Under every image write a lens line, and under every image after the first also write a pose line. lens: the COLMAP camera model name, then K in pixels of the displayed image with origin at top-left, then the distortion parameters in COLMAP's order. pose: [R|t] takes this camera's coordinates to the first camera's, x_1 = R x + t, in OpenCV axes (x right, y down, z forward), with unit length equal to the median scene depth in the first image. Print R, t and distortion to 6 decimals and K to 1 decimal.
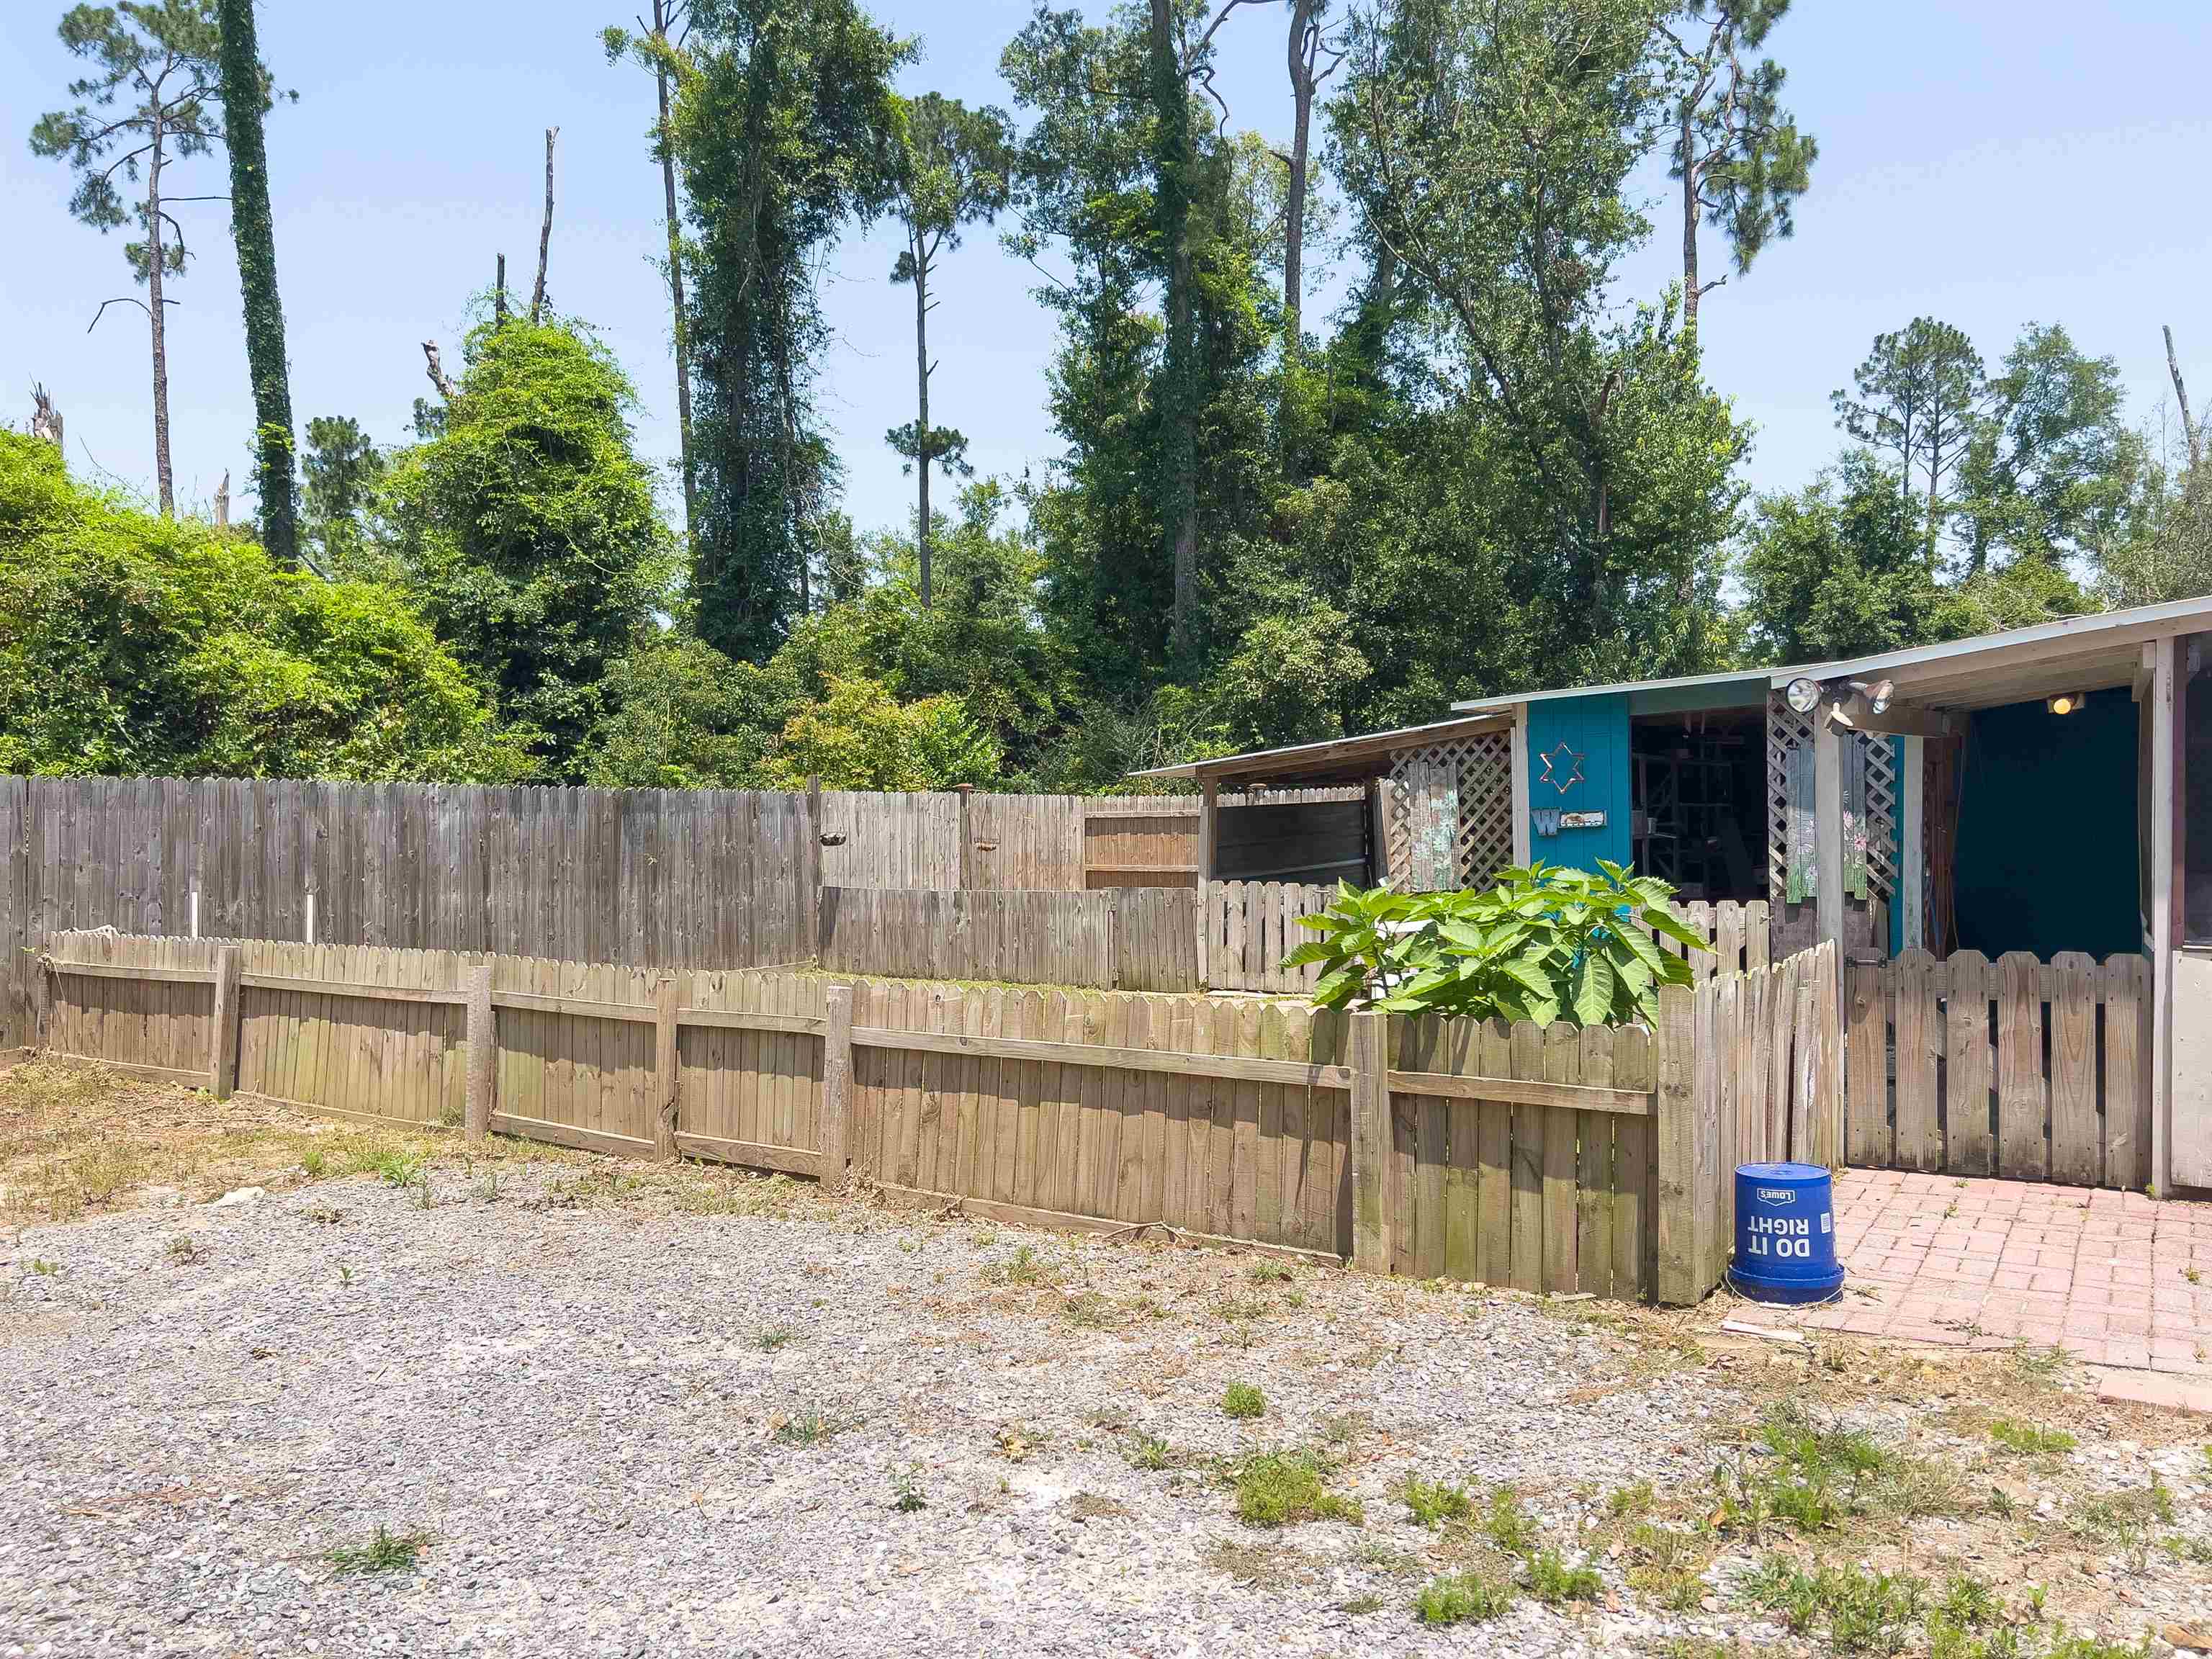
lens RADIAL K [[1702.0, 0, 1106.0], [0, 1702.0, 829.5], [0, 0, 1]] dist [-0.002687, 0.001015]
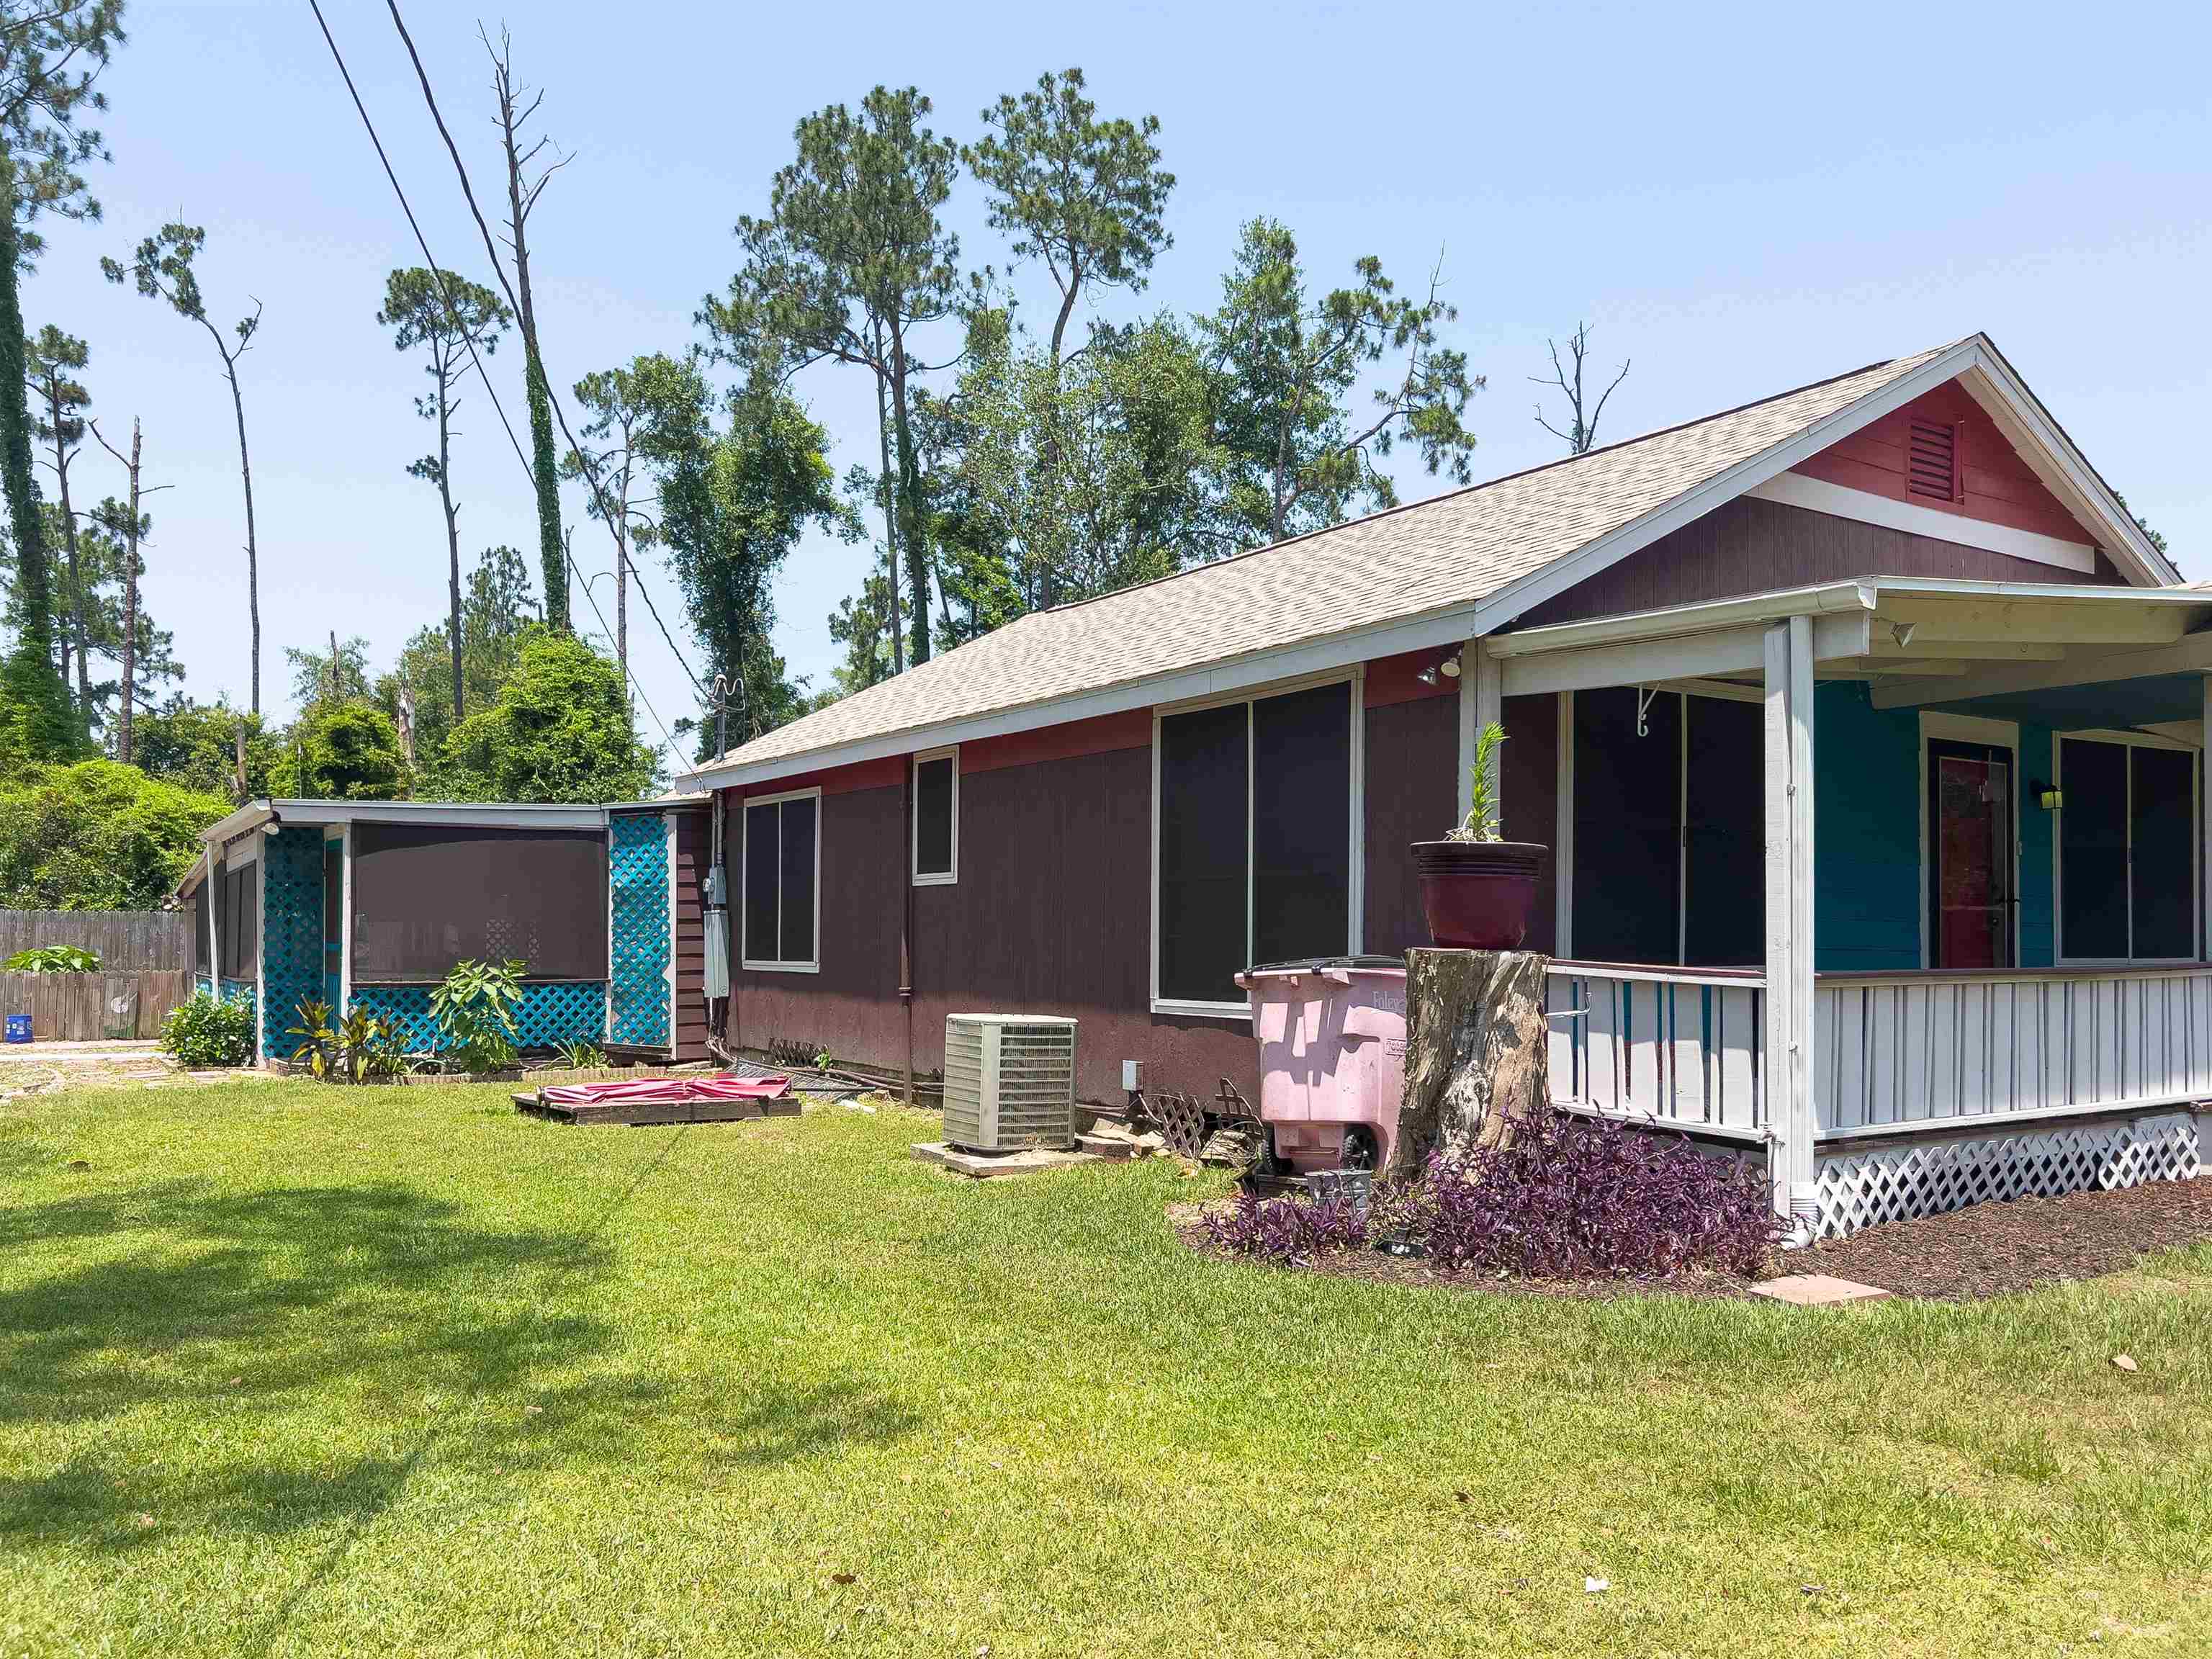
lens RADIAL K [[1738.2, 0, 1096.4], [0, 1738.2, 889.3], [0, 0, 1]] dist [-0.006850, 0.000901]
pose [[0.907405, 0.007391, -0.420193, 0.936320], [-0.020950, 0.999398, -0.027662, -0.010829], [0.419735, 0.033904, 0.907013, -0.368786]]
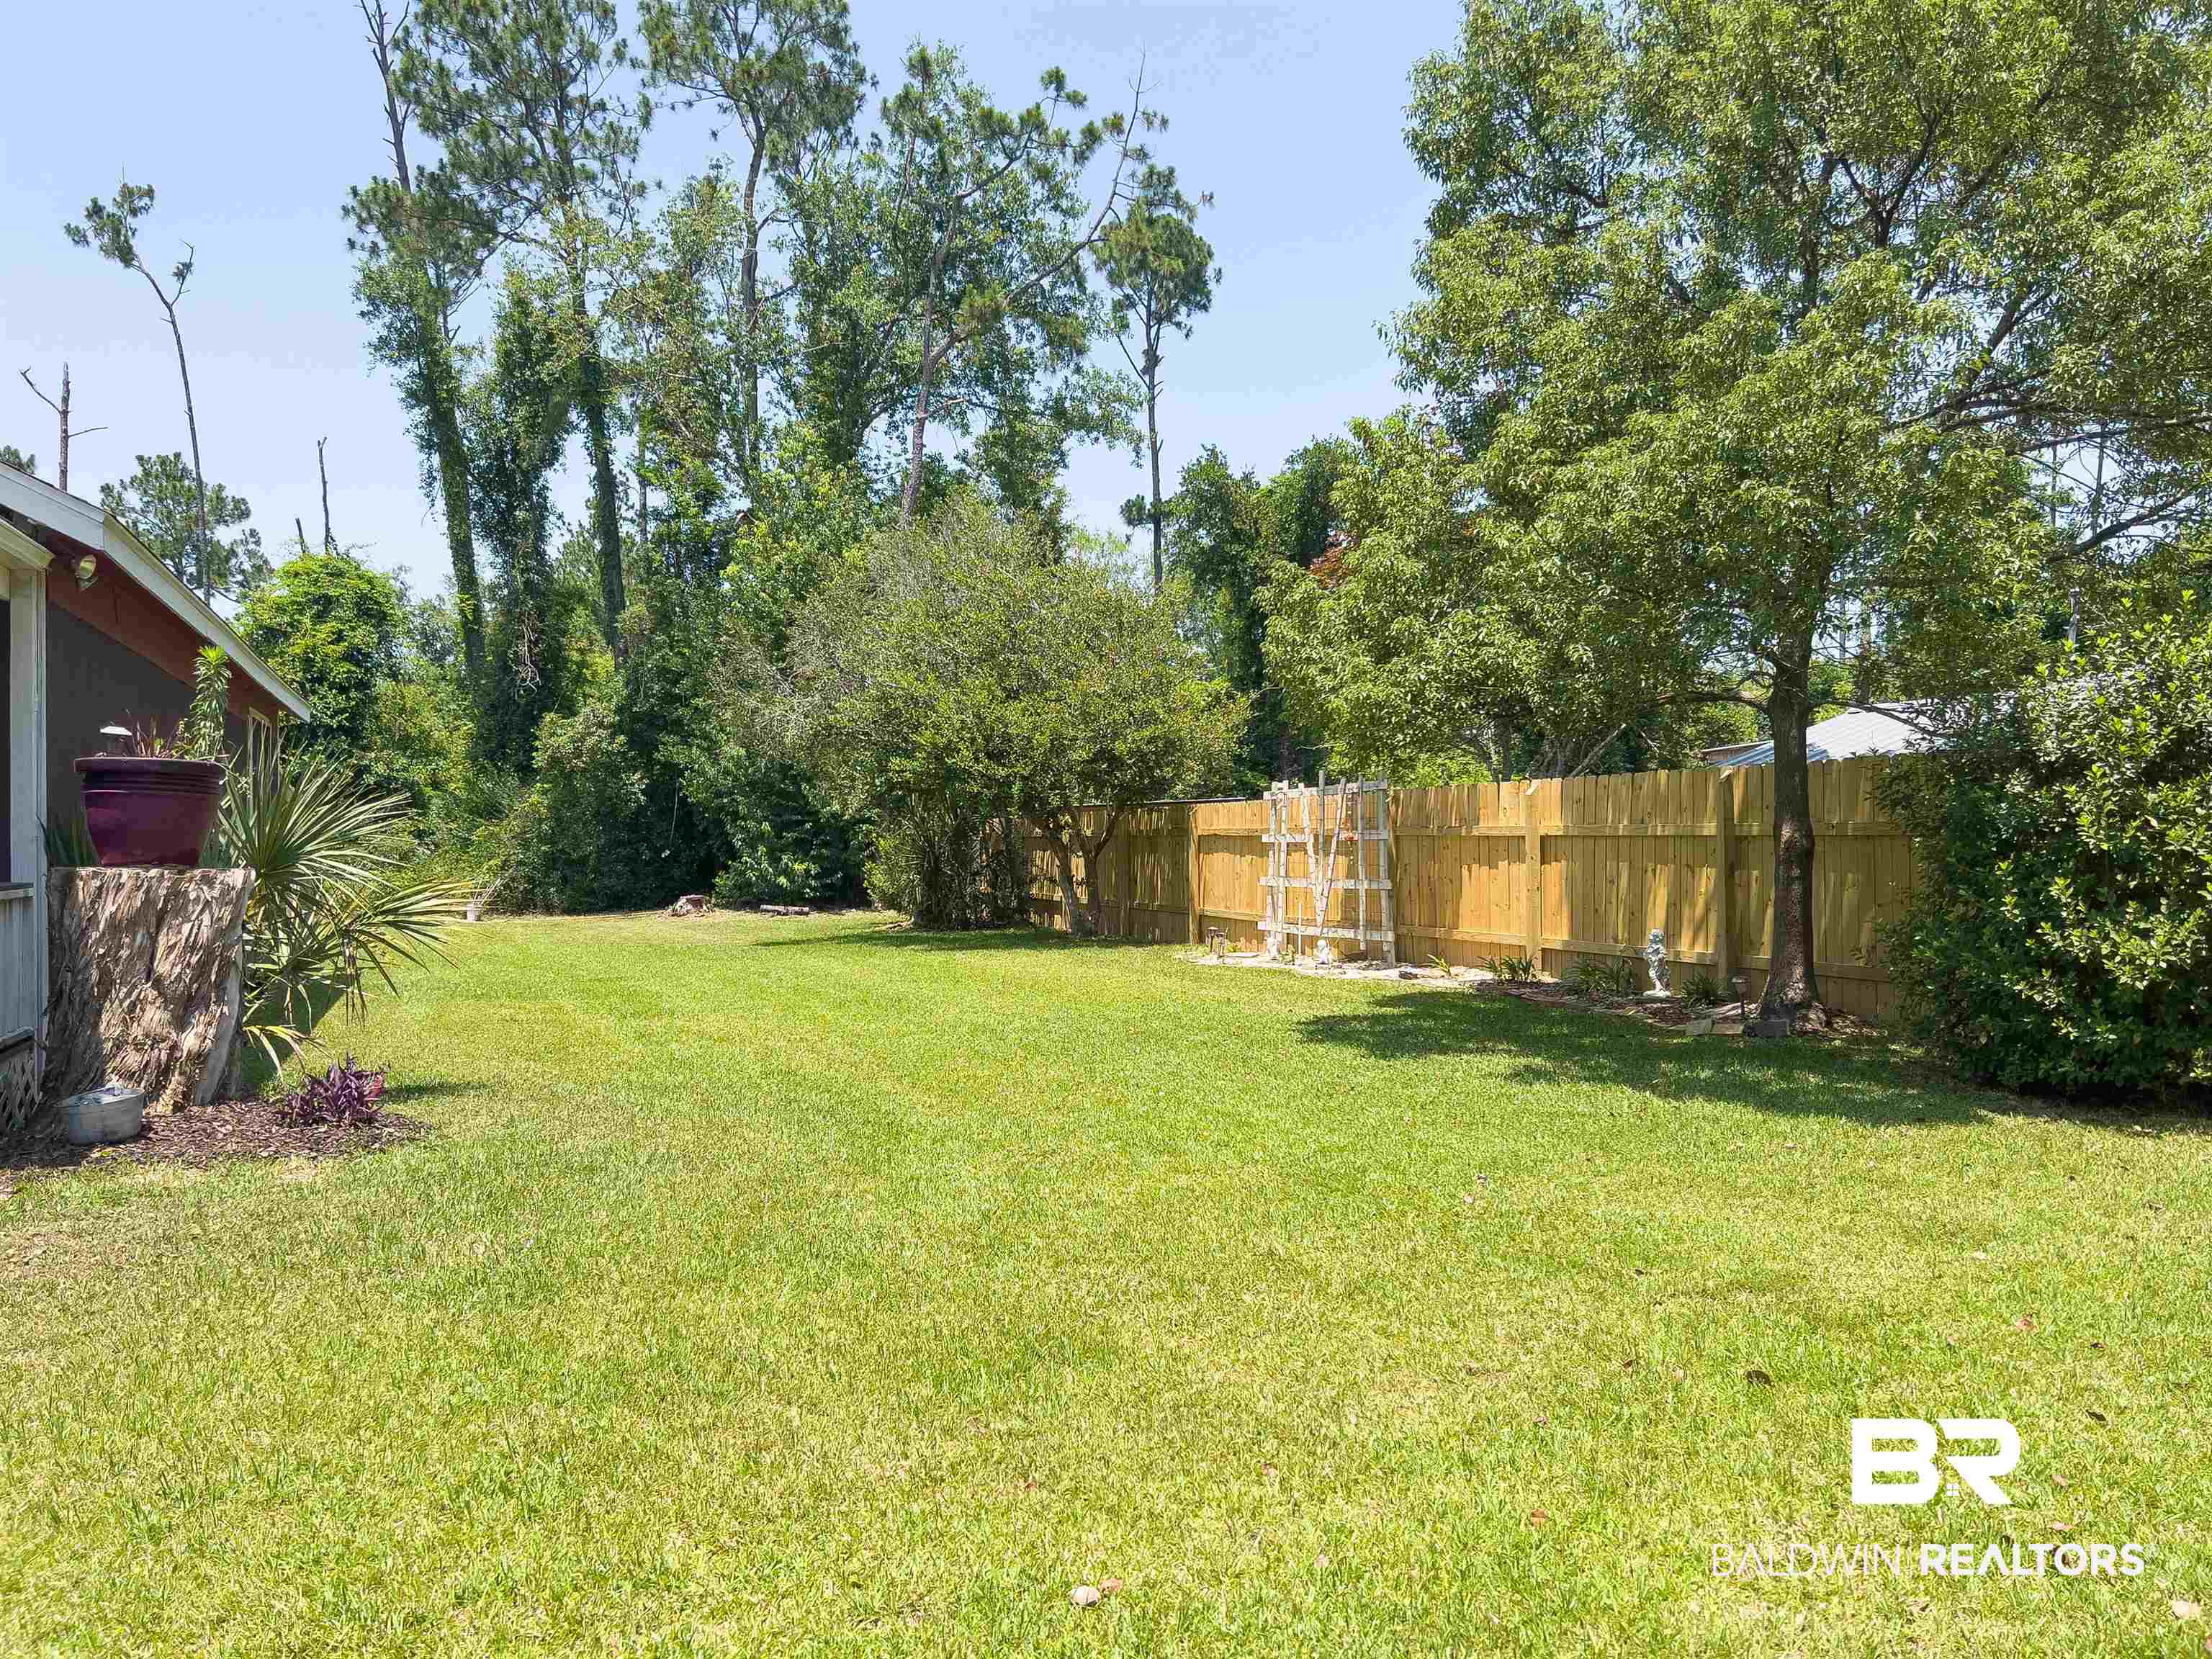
lens RADIAL K [[1702.0, 0, 1106.0], [0, 1702.0, 829.5], [0, 0, 1]] dist [-0.002687, 0.001015]
pose [[0.799803, -0.001873, -0.600260, 1.389518], [0.003401, 0.999993, 0.001411, -0.022123], [0.600253, -0.003170, 0.799804, 0.112137]]
